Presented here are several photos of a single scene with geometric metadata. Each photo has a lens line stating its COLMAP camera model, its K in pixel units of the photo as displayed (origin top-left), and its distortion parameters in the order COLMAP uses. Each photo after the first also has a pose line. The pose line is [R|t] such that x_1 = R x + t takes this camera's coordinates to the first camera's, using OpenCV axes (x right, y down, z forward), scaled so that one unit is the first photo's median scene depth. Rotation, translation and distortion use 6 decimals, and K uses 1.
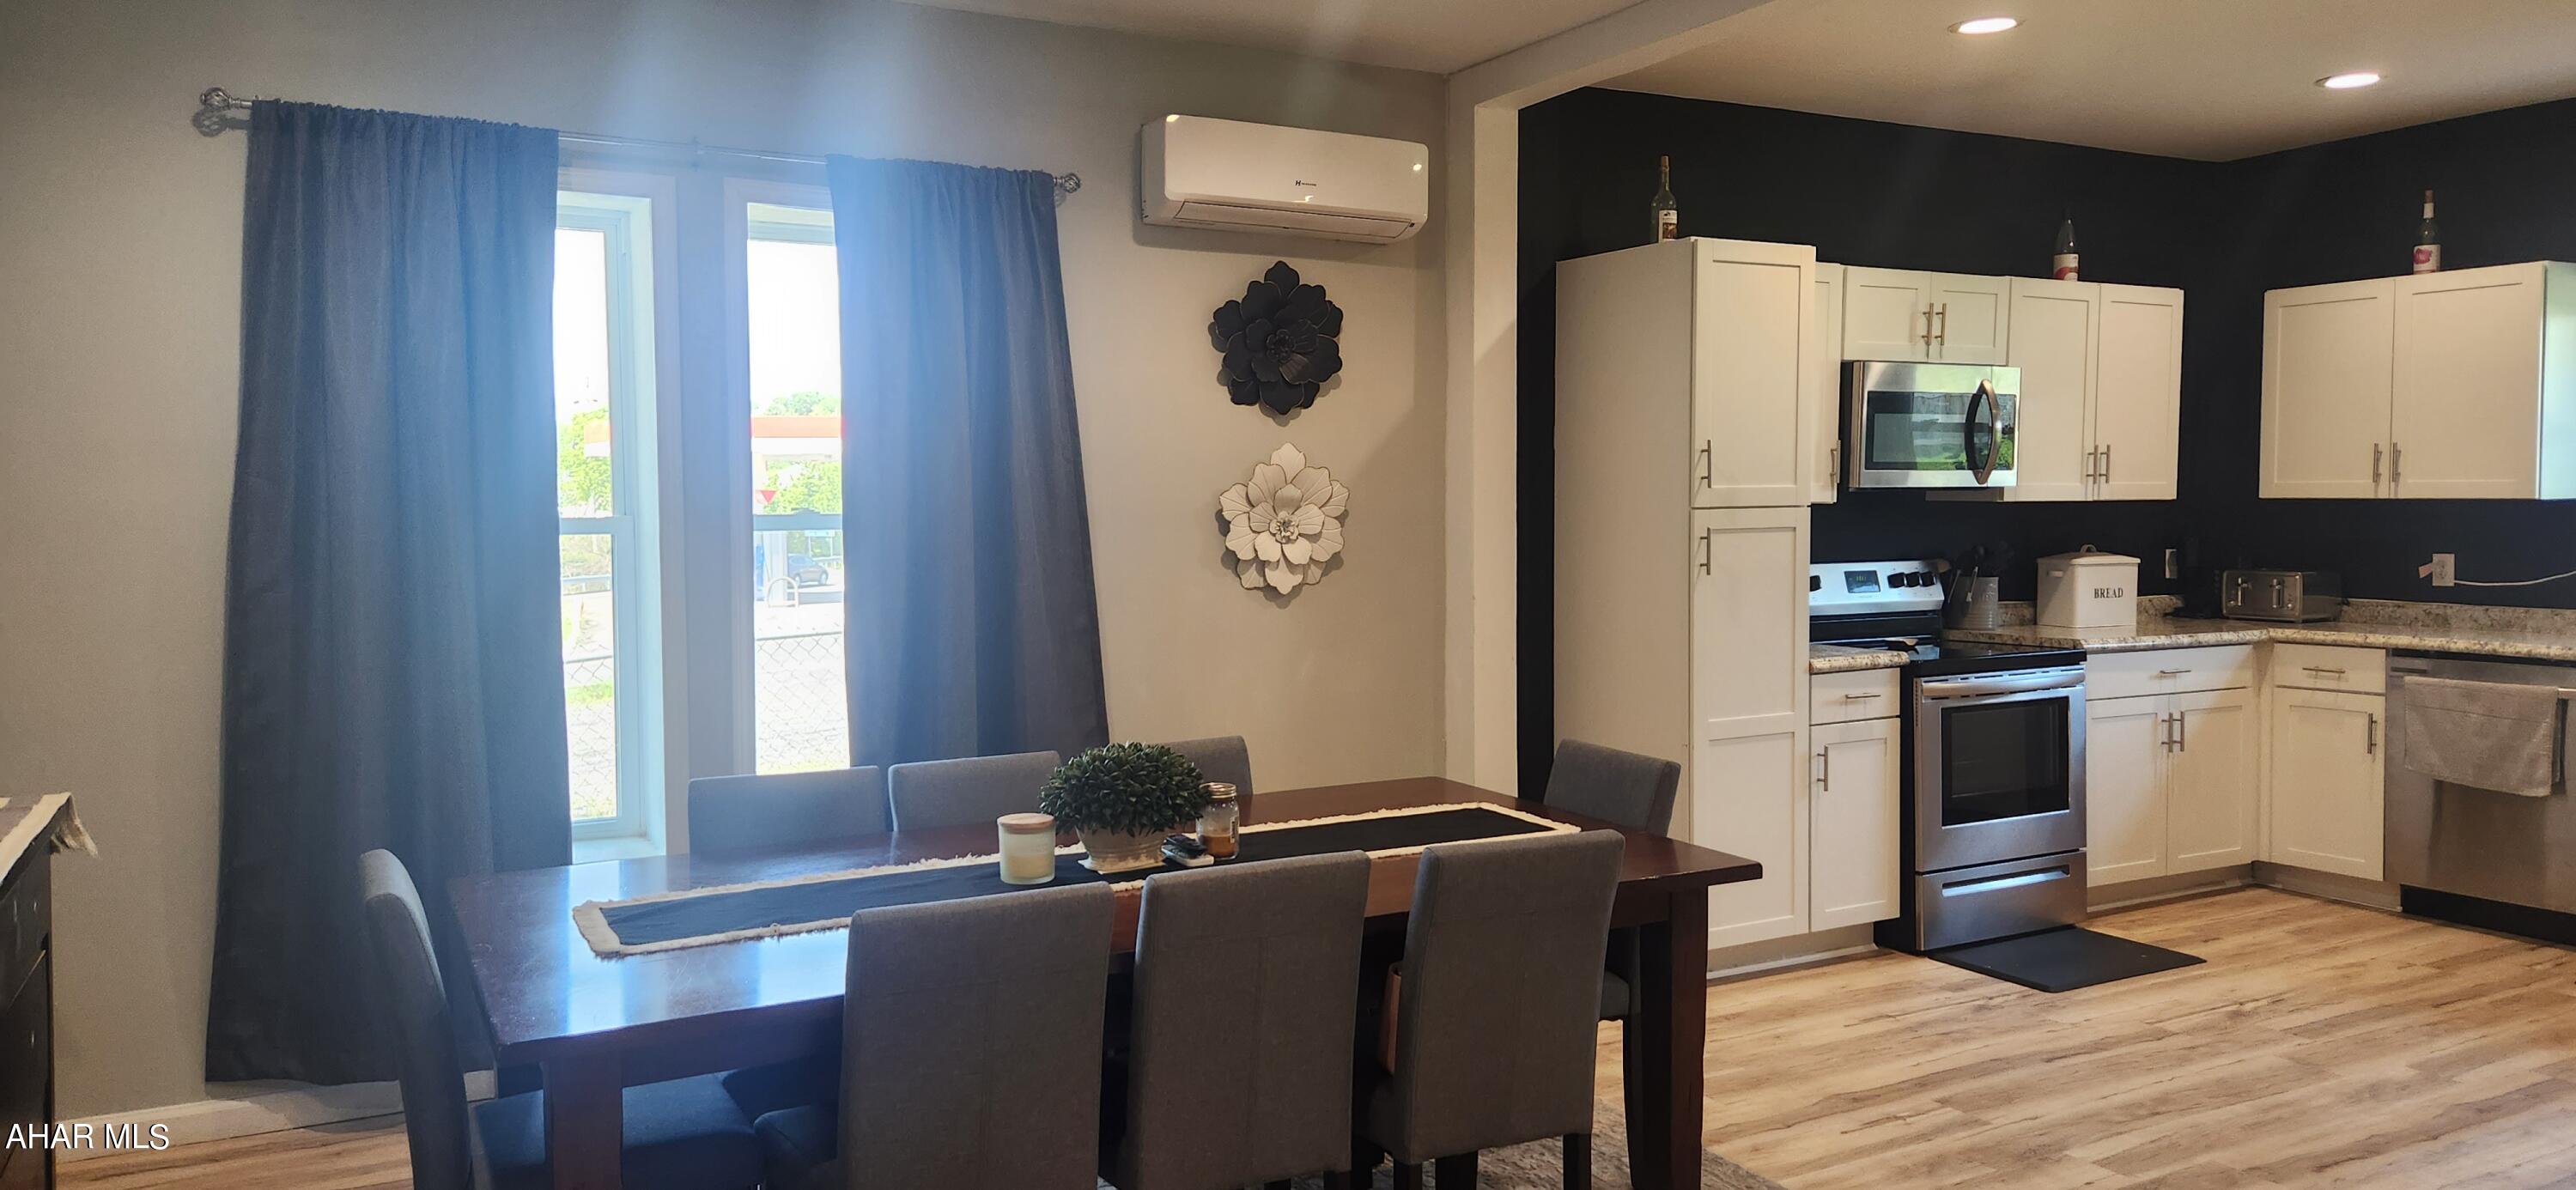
lens RADIAL K [[1723.8, 0, 1263.4], [0, 1723.8, 580.7], [0, 0, 1]] dist [0.075951, -0.060430]
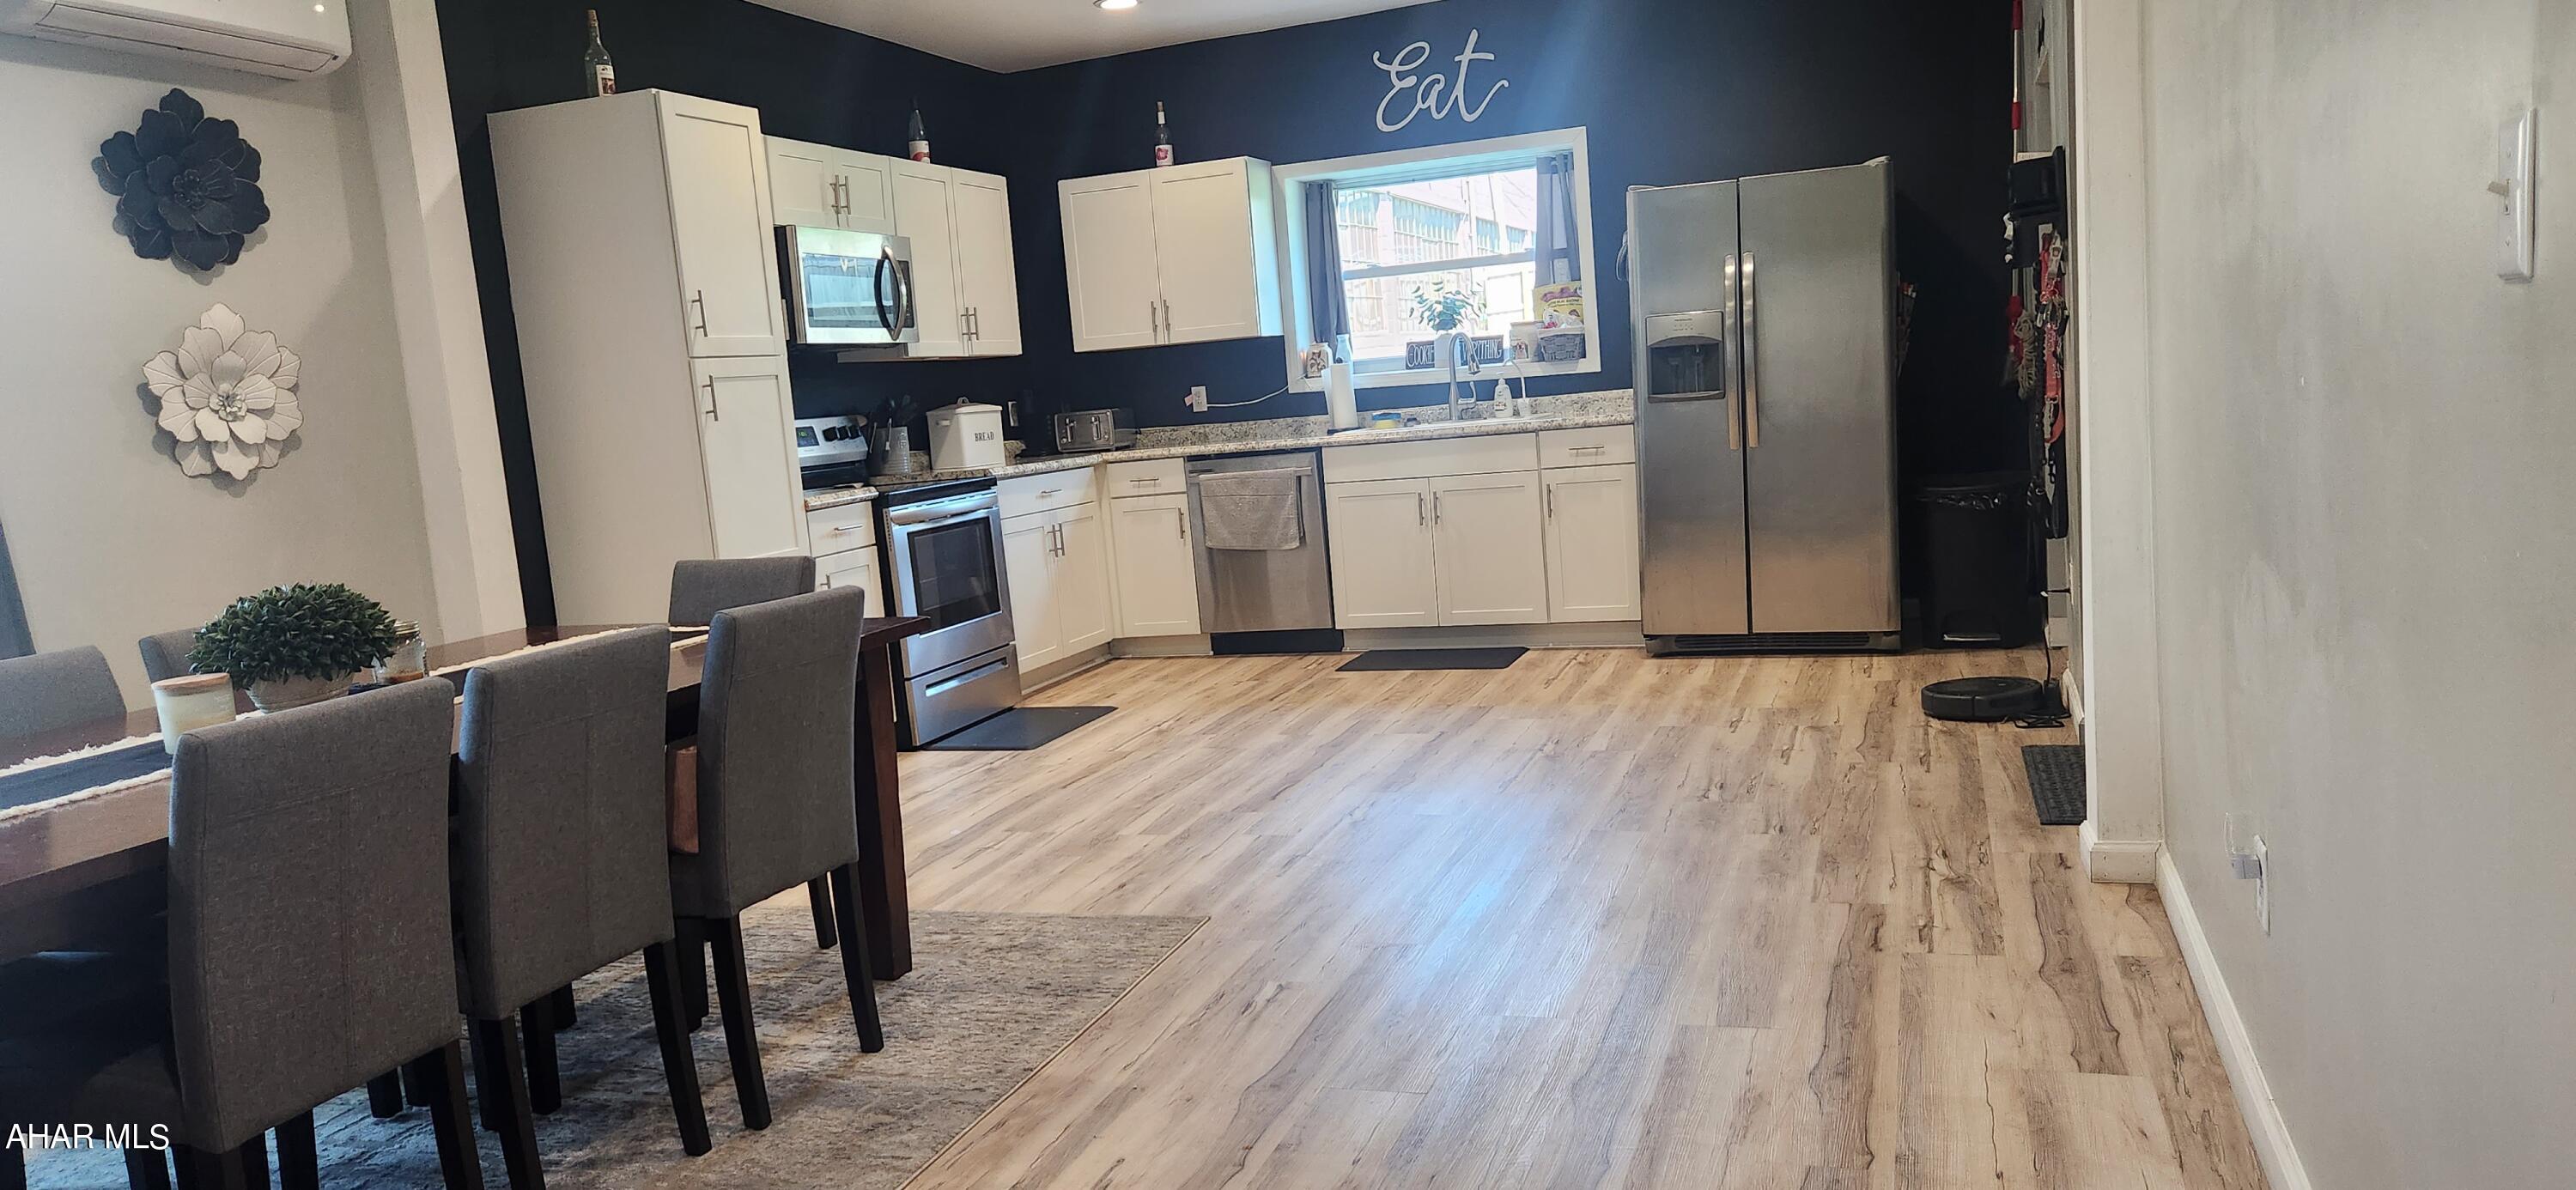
lens RADIAL K [[1723.8, 0, 1254.1], [0, 1723.8, 597.9], [0, 0, 1]] dist [0.075951, -0.060430]
pose [[0.752615, -0.135306, 0.644409, -0.187506], [0.109880, 0.990745, 0.079696, 0.054376], [-0.649228, 0.010827, 0.760517, -0.004745]]
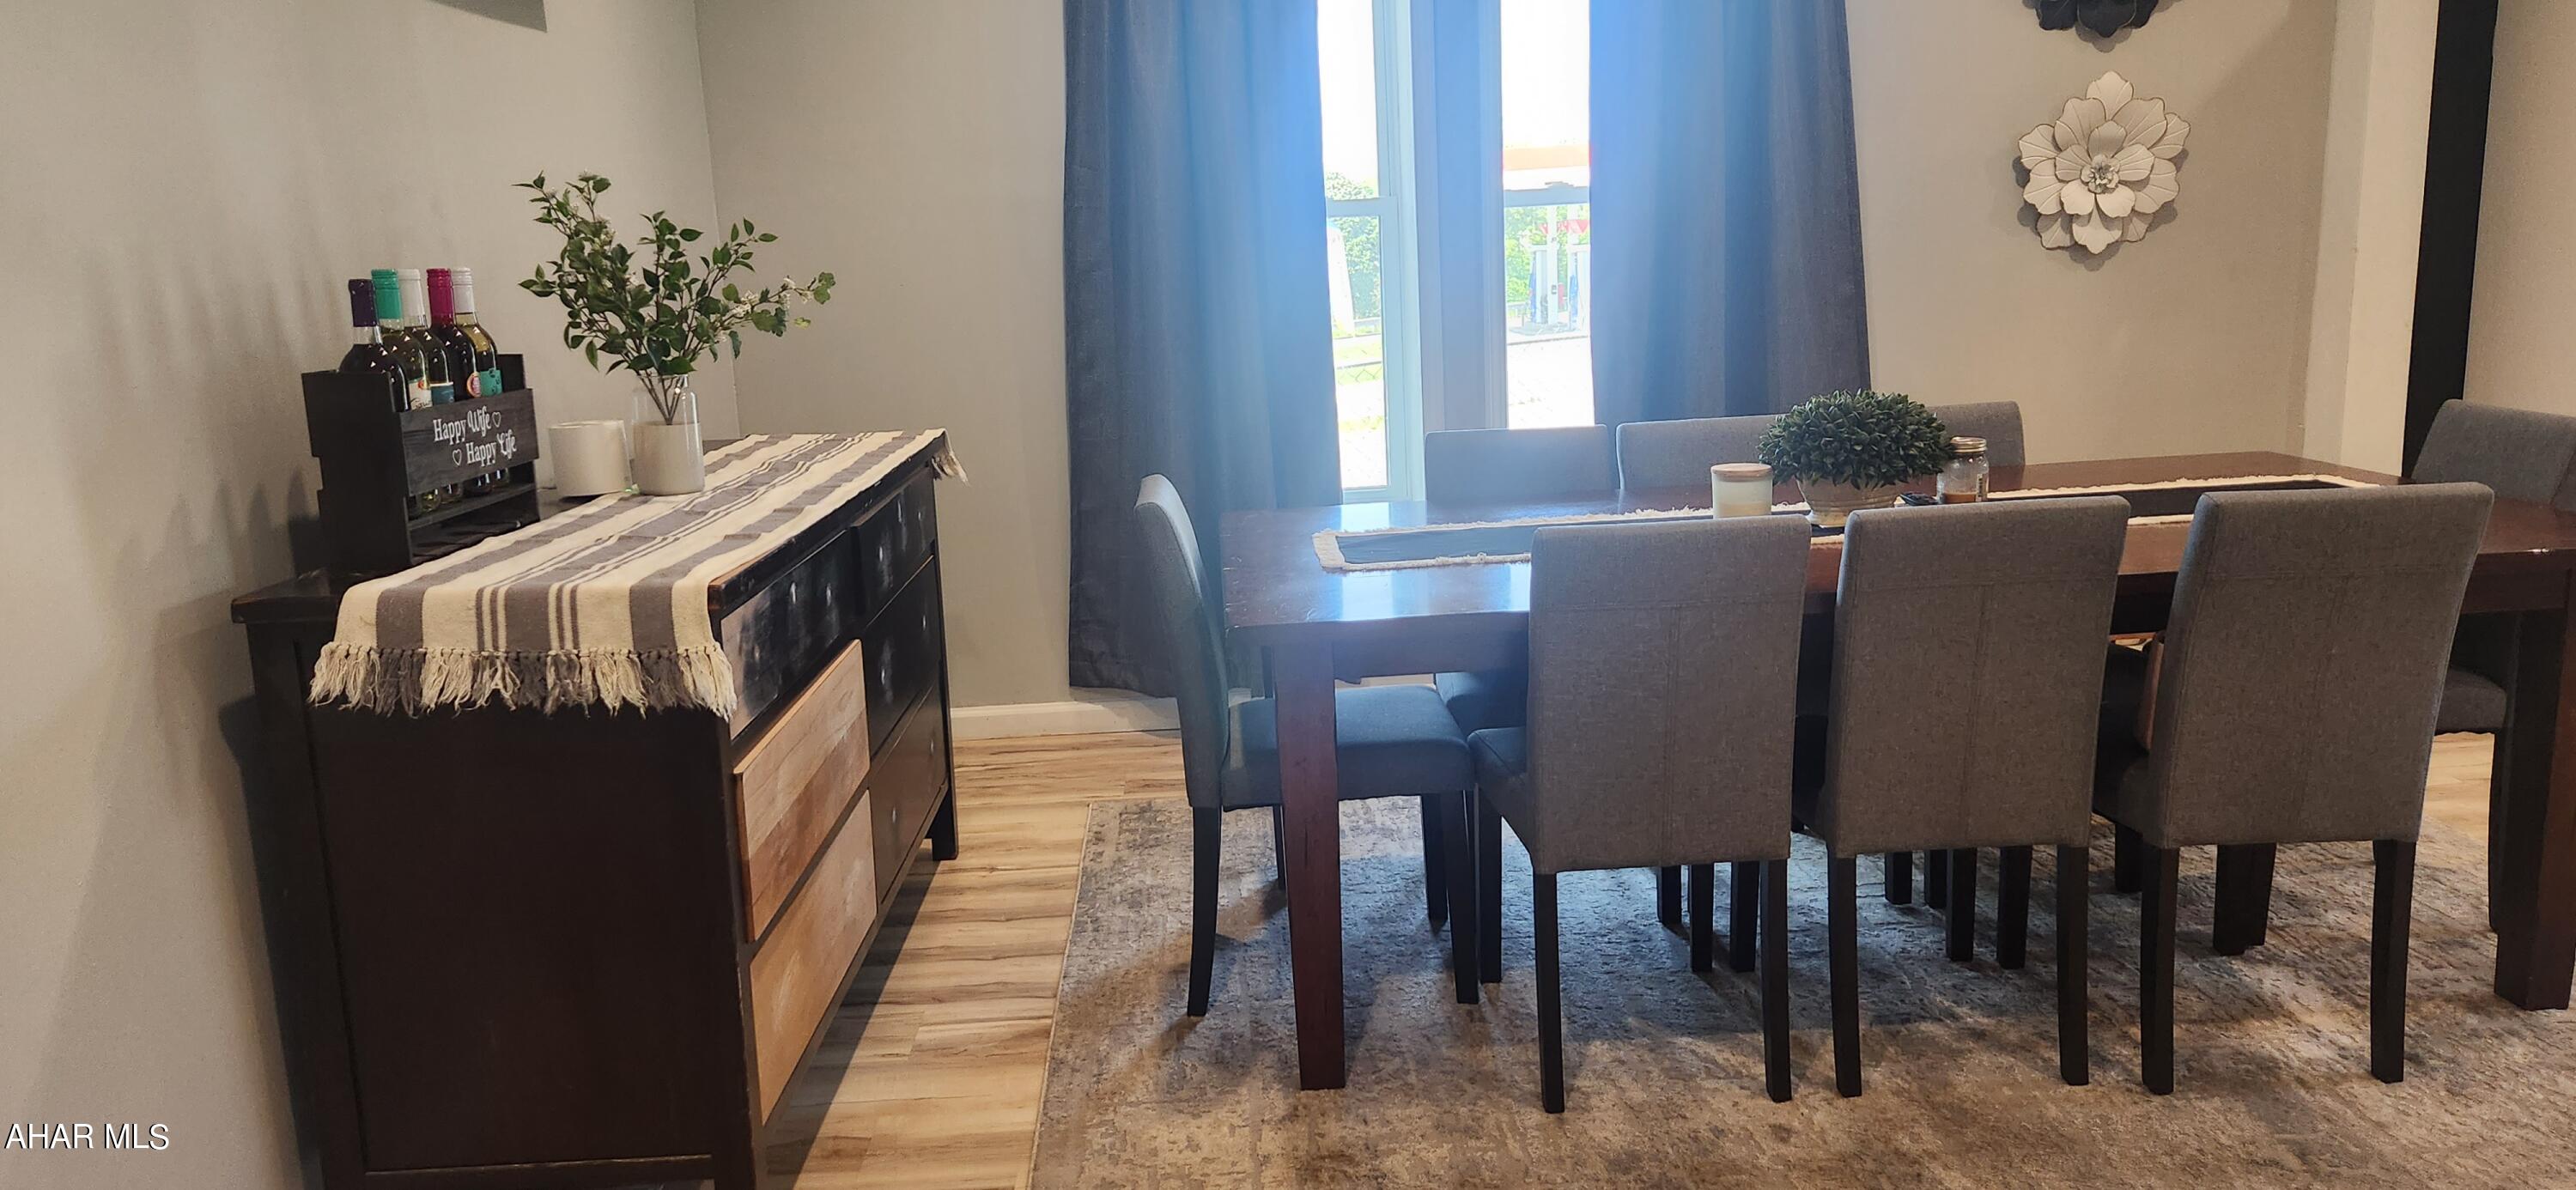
lens RADIAL K [[1723.8, 0, 1309.8], [0, 1723.8, 599.2], [0, 0, 1]] dist [0.075951, -0.060430]
pose [[0.905766, 0.048326, -0.421014, 0.034133], [0.020741, 0.987231, 0.157940, 0.033515], [0.423271, -0.151789, 0.893198, 0.018157]]
